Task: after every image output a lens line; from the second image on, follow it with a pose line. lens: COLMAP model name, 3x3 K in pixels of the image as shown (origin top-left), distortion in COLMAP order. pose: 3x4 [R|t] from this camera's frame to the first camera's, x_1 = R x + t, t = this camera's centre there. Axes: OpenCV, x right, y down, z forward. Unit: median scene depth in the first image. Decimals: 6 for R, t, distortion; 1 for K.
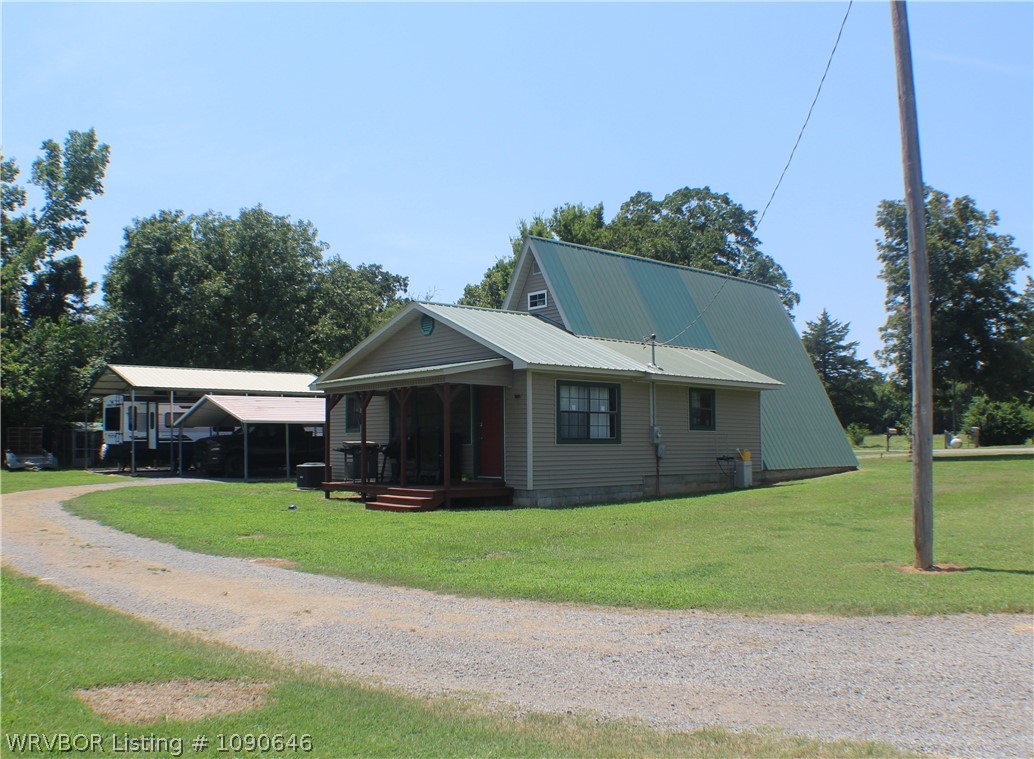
lens RADIAL K [[939.4, 0, 518.1], [0, 939.4, 409.6], [0, 0, 1]] dist [-0.136030, 0.008798]
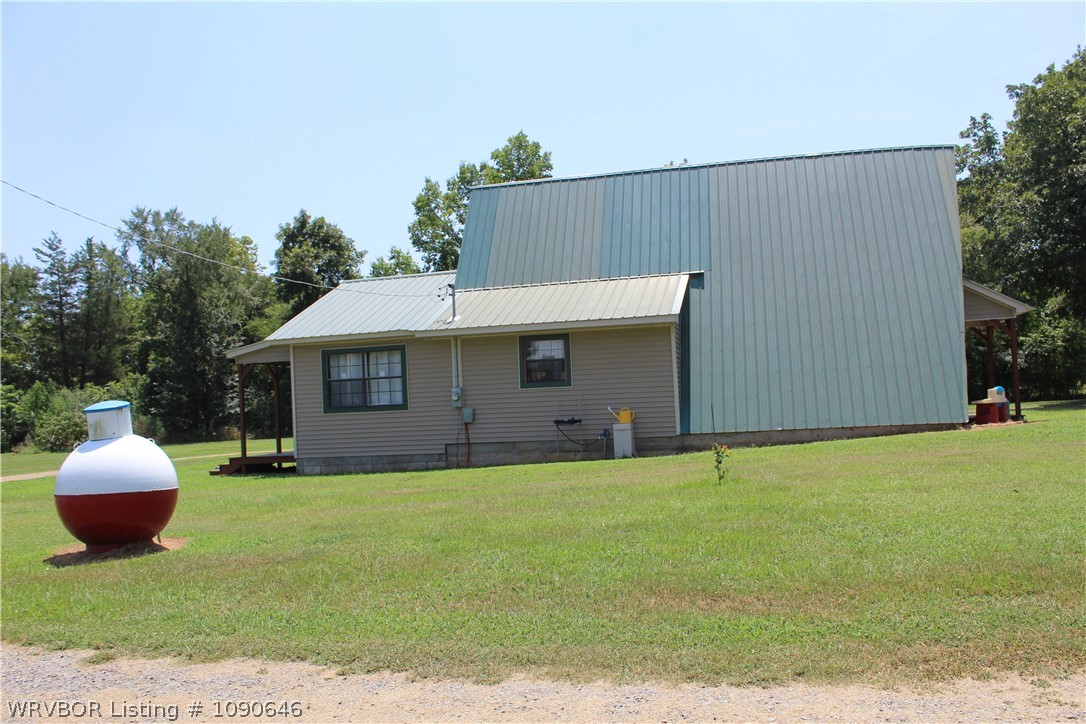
lens RADIAL K [[909.5, 0, 548.4], [0, 909.5, 366.9], [0, 0, 1]] dist [-0.136625, 0.200558]
pose [[0.588047, -0.055518, -0.806919, 0.607068], [0.074564, 0.997114, -0.014264, 0.011912], [0.805382, -0.051780, 0.590490, 0.392009]]
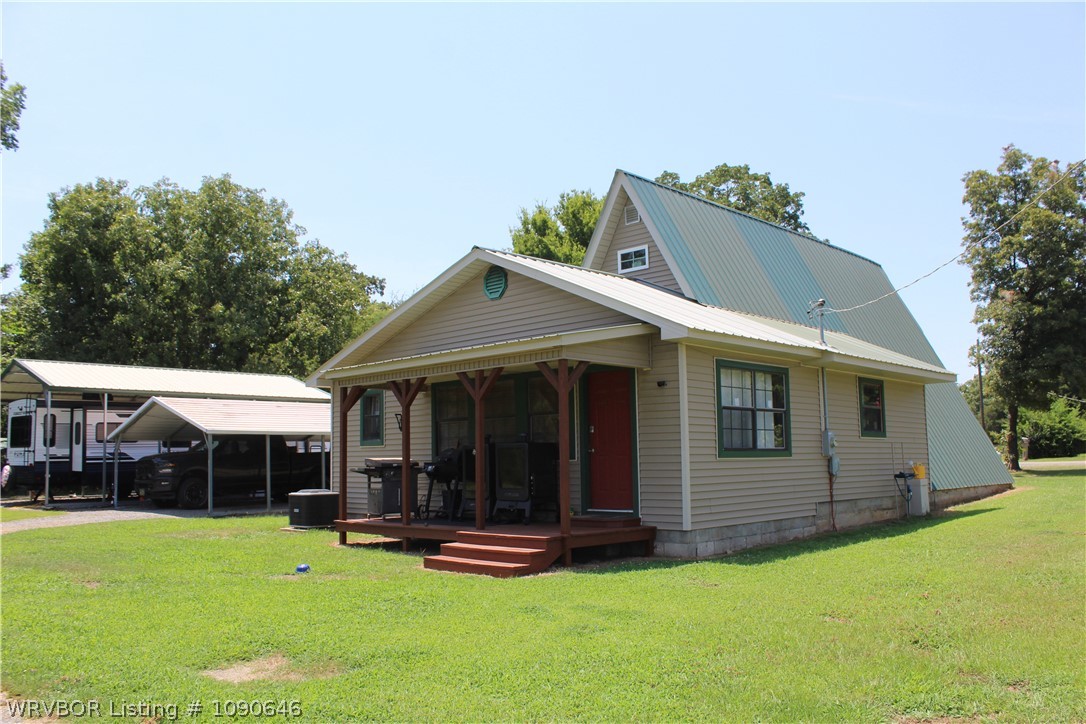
lens RADIAL K [[909.5, 0, 548.4], [0, 909.5, 366.9], [0, 0, 1]] dist [-0.136625, 0.200558]
pose [[0.995776, -0.000465, 0.091817, -0.083246], [0.006753, 0.997650, -0.068187, 0.010119], [-0.091570, 0.068519, 0.993439, 0.243580]]
